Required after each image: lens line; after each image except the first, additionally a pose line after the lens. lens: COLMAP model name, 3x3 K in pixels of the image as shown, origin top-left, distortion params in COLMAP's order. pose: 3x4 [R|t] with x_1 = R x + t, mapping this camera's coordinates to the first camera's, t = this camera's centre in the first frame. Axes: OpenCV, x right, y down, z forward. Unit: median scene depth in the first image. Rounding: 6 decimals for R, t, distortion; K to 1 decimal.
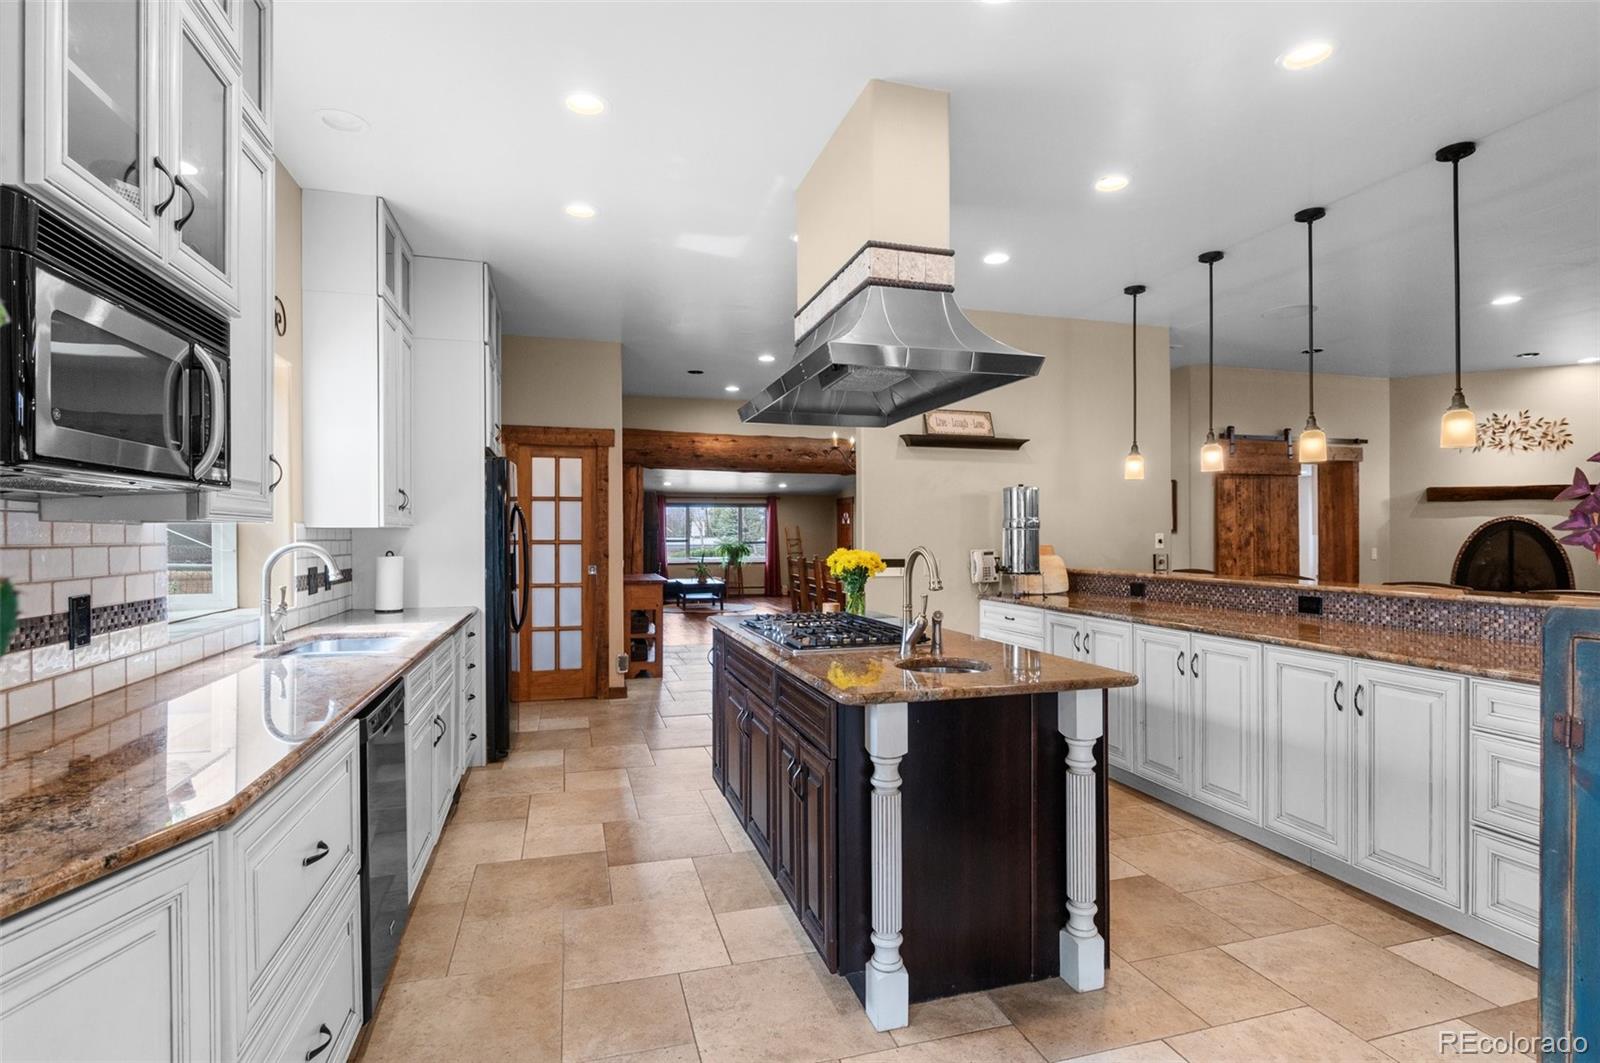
lens RADIAL K [[784.0, 0, 799.9], [0, 784.0, 535.9], [0, 0, 1]] dist [-0.003278, 0.000140]
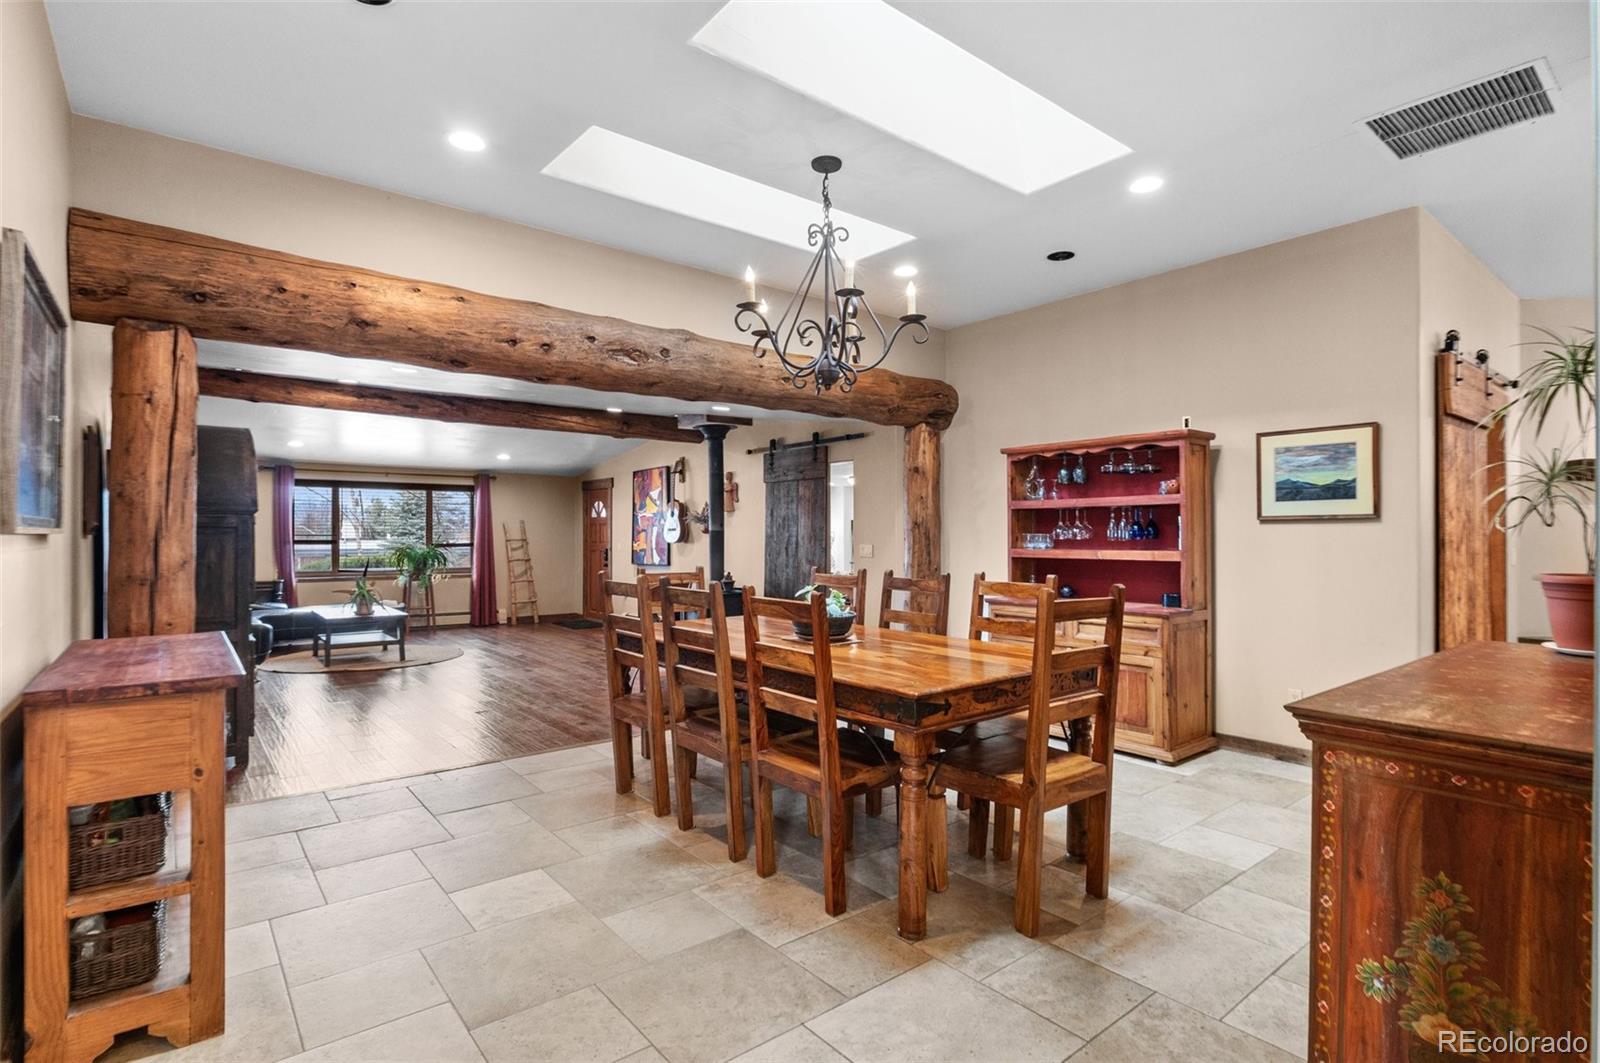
lens RADIAL K [[784.0, 0, 799.9], [0, 784.0, 535.9], [0, 0, 1]] dist [-0.003278, 0.000140]
pose [[0.924226, 0.003122, 0.381832, -0.043343], [-0.001076, 0.999984, -0.005571, 0.004628], [-0.381843, 0.004738, 0.924215, 0.309644]]
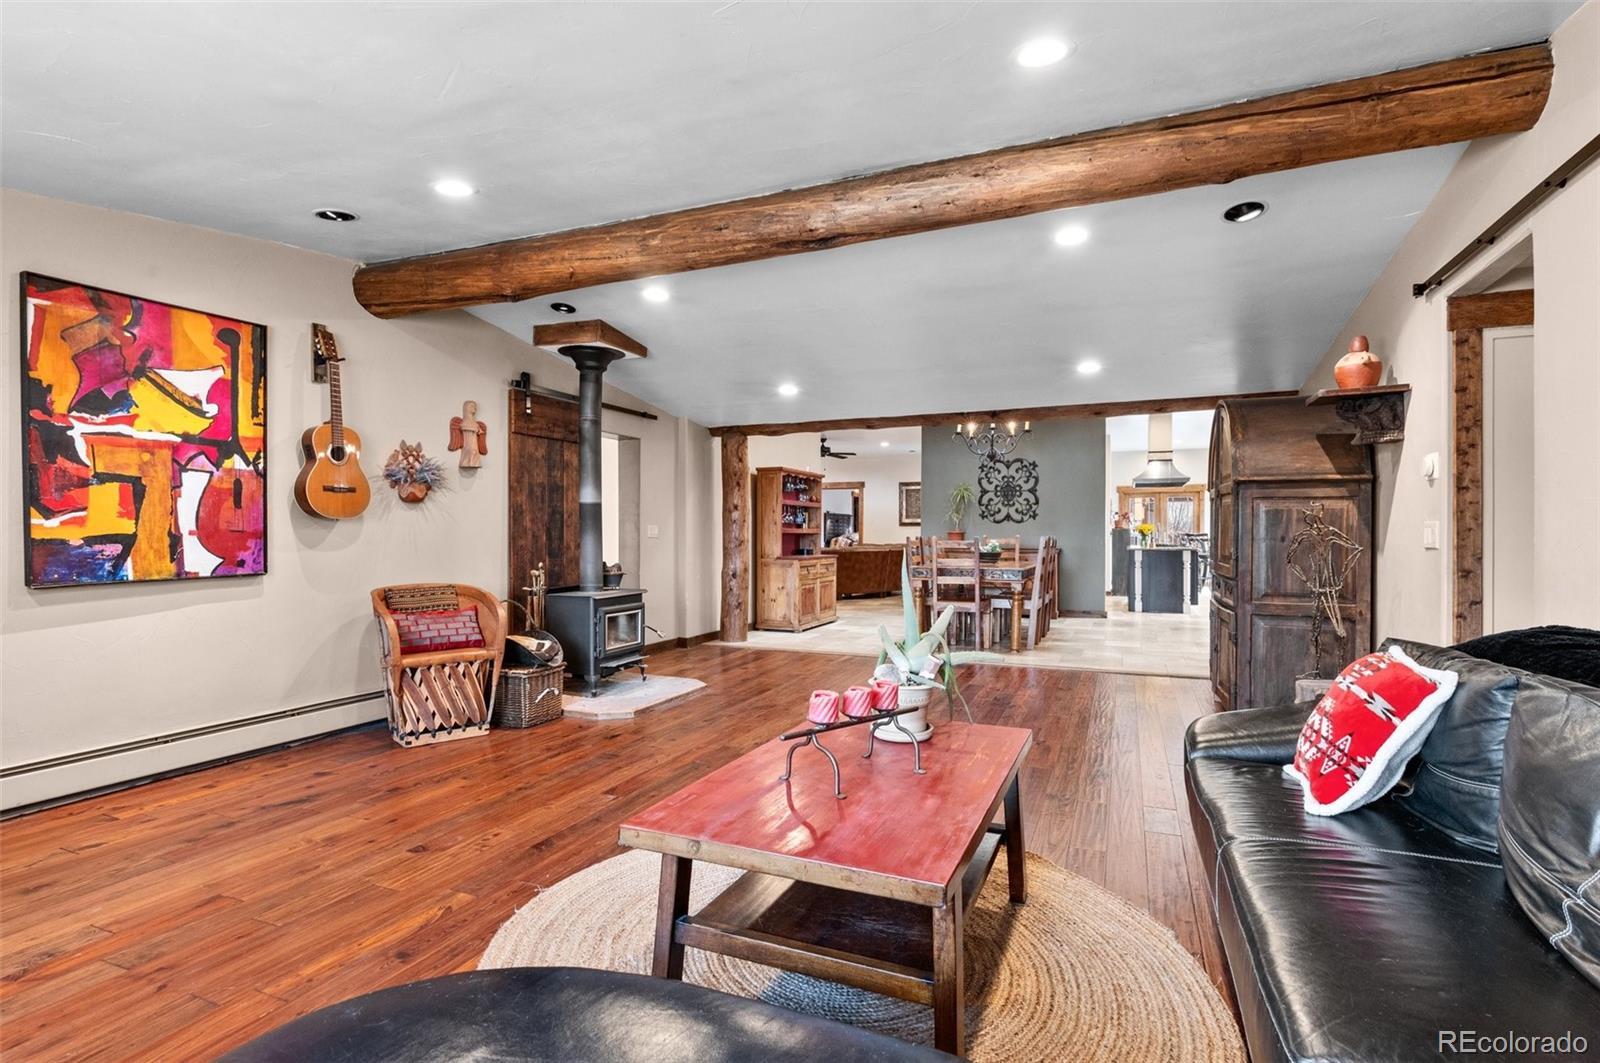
lens RADIAL K [[784.0, 0, 799.9], [0, 784.0, 535.9], [0, 0, 1]] dist [-0.003278, 0.000140]
pose [[-0.778149, 0.000135, 0.628079, -0.192445], [0.002743, 0.999991, 0.003183, 0.012051], [-0.628073, 0.004200, -0.778143, 1.014157]]
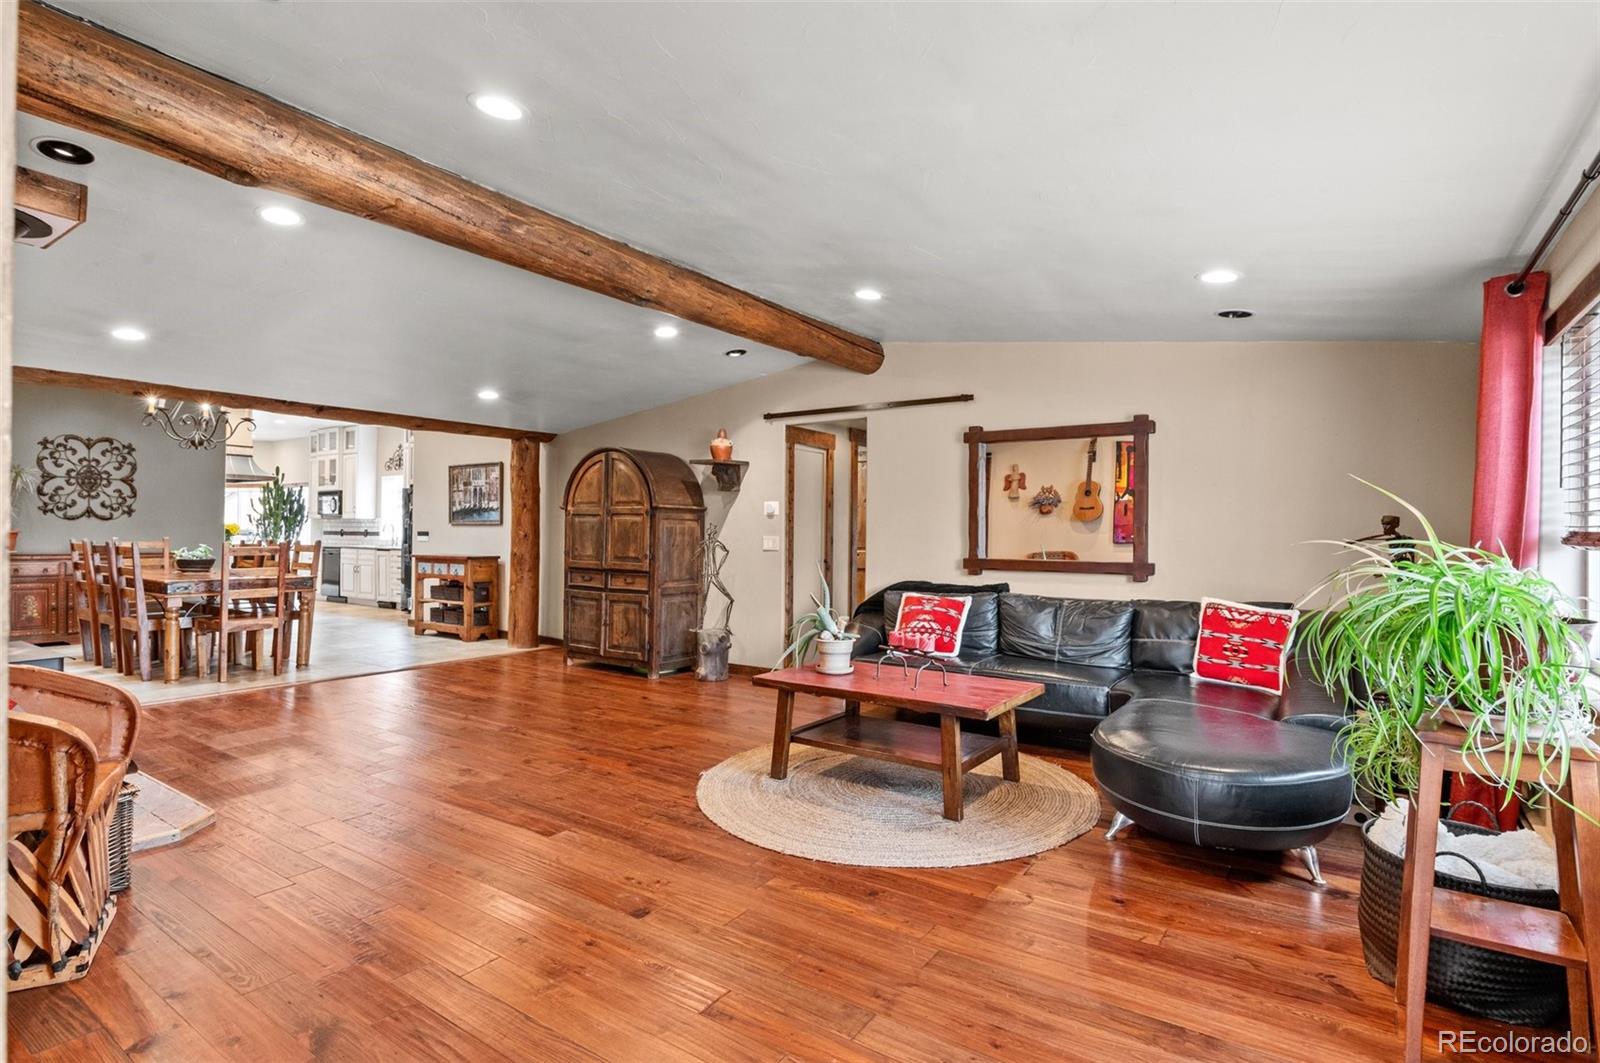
lens RADIAL K [[776.8, 0, 800.0], [0, 776.8, 531.5], [0, 0, 1]] dist [-0.002038, -0.000080]
pose [[-0.777666, -0.006426, -0.628645, 0.061662], [-0.008970, 0.999959, 0.000874, 0.006168], [0.628614, 0.006319, -0.777692, 1.072296]]
